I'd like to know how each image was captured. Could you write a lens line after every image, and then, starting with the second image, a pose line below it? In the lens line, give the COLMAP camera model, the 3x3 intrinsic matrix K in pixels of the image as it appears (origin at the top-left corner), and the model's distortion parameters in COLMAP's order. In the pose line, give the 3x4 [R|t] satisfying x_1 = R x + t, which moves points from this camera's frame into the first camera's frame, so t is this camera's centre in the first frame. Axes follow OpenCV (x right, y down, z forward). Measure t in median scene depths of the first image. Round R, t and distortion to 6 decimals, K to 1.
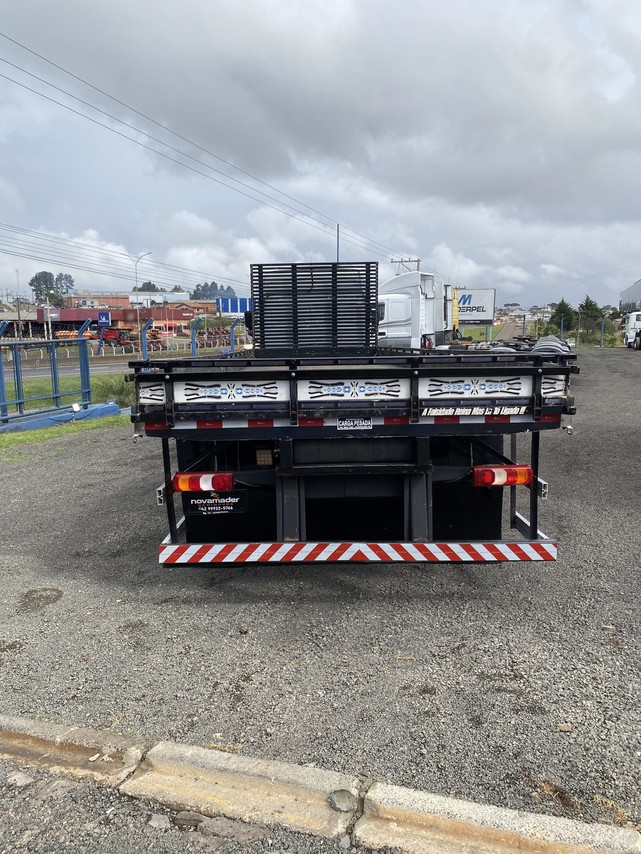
lens RADIAL K [[639.0, 0, 320.5], [0, 639.0, 427.0], [0, 0, 1]] dist [0.079875, -0.110308]
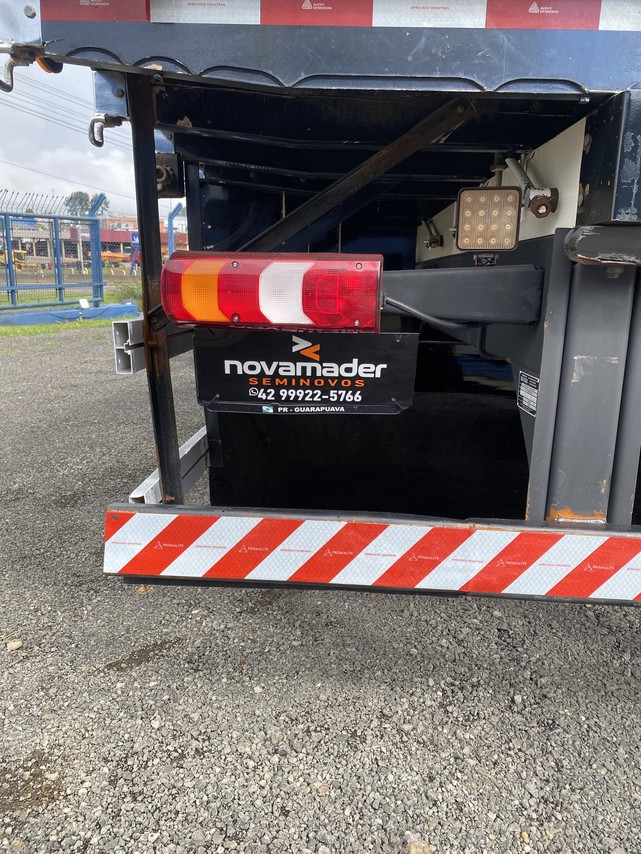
lens RADIAL K [[654.7, 0, 320.6], [0, 654.7, 419.9], [0, 0, 1]] dist [0.086058, -0.117097]
pose [[0.997513, 0.053168, -0.046280, -0.142443], [-0.048925, 0.994880, 0.088436, 0.111806], [0.050745, -0.085951, 0.995006, 0.698977]]
